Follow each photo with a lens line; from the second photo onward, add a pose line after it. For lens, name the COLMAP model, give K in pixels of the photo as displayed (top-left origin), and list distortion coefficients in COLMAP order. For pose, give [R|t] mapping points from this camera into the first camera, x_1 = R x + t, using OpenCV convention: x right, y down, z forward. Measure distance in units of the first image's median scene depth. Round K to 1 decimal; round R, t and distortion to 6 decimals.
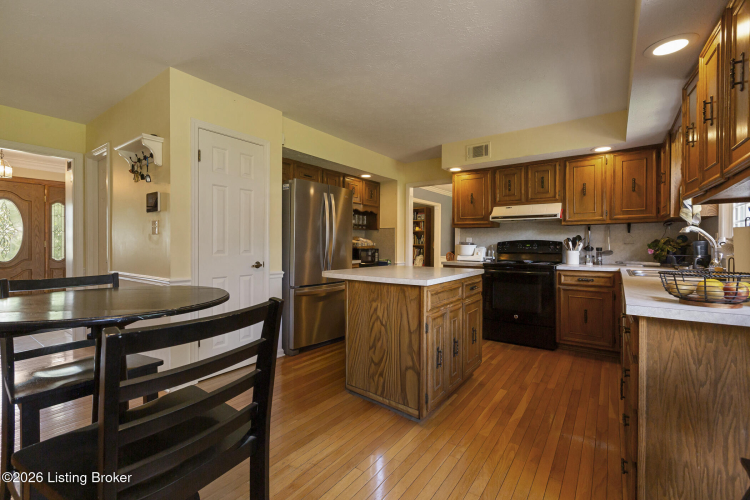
lens RADIAL K [[338.7, 0, 375.4], [0, 338.7, 245.9], [0, 0, 1]] dist [0.000048, 0.000746]
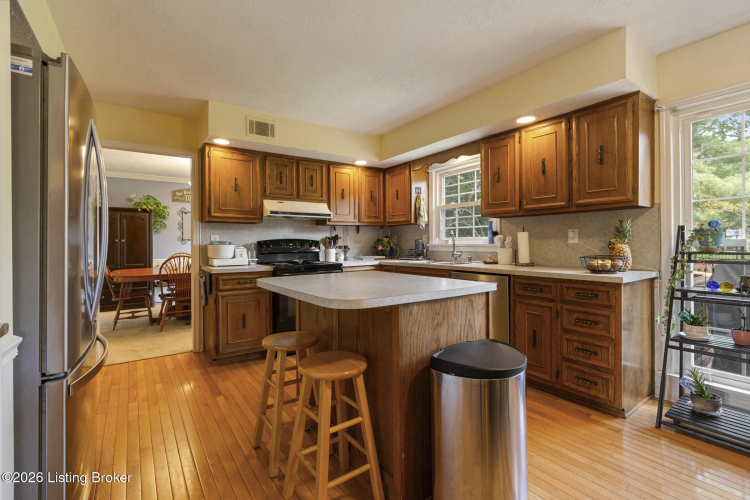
lens RADIAL K [[338.7, 0, 373.0], [0, 338.7, 244.2], [0, 0, 1]] dist [0.000048, 0.000746]
pose [[0.327359, -0.010323, 0.944843, -0.372438], [0.013670, 0.999887, 0.006188, -0.004874], [-0.944801, 0.010890, 0.327464, 0.484688]]
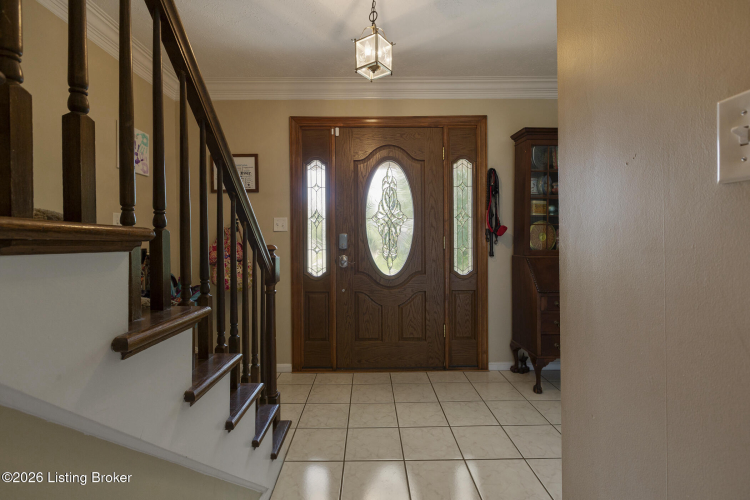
lens RADIAL K [[338.7, 0, 375.8], [0, 338.7, 248.4], [0, 0, 1]] dist [0.000048, 0.000746]
pose [[0.594285, -0.011602, -0.804171, -1.040224], [0.006332, 0.999932, -0.009748, 0.012599], [0.804230, 0.000701, 0.594318, 1.020905]]
